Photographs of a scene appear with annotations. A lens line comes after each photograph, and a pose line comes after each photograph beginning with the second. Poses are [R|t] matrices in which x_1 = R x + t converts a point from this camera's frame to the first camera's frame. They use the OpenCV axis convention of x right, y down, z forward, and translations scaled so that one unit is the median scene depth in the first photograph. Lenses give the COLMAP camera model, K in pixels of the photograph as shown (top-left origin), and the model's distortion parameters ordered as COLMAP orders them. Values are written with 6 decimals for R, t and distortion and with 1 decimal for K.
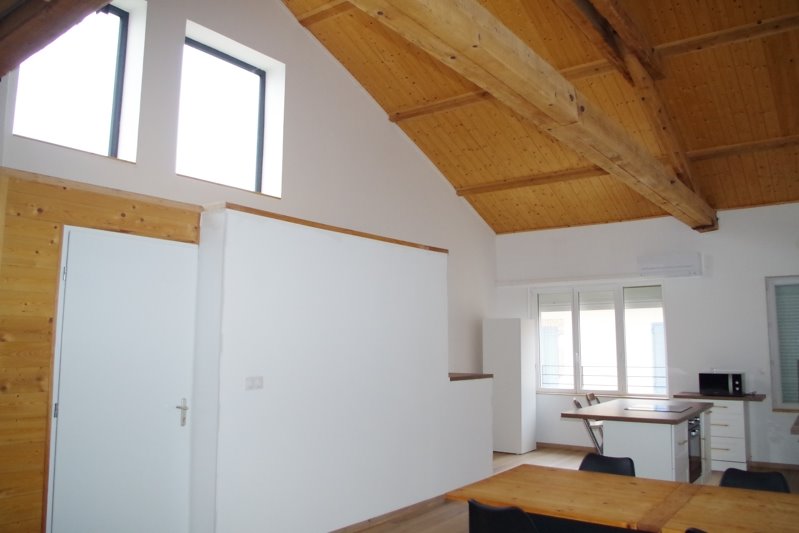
lens RADIAL K [[623.1, 0, 392.7], [0, 623.1, 268.2], [0, 0, 1]] dist [-0.054711, 0.010291]
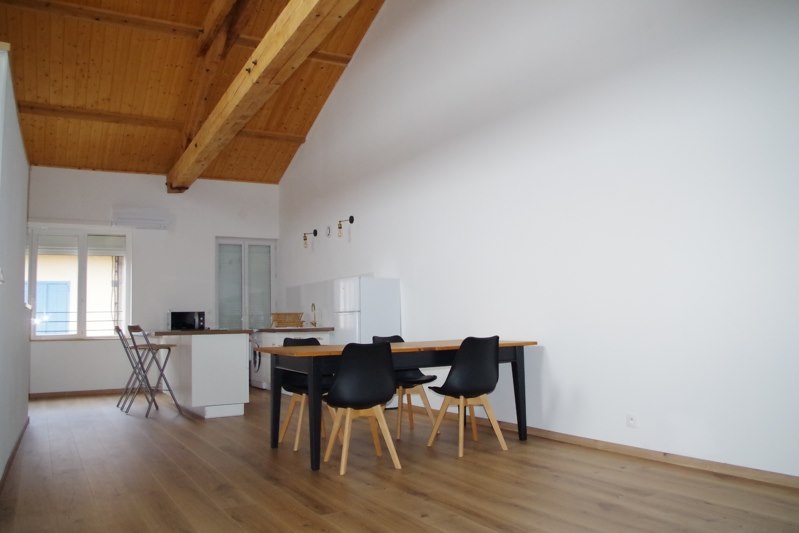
lens RADIAL K [[623.1, 0, 396.7], [0, 623.1, 264.6], [0, 0, 1]] dist [-0.054711, 0.010291]
pose [[0.419867, 0.059073, 0.905661, -0.384187], [-0.083631, 0.996152, -0.026204, 0.074498], [-0.903724, -0.064739, 0.423192, 0.119365]]
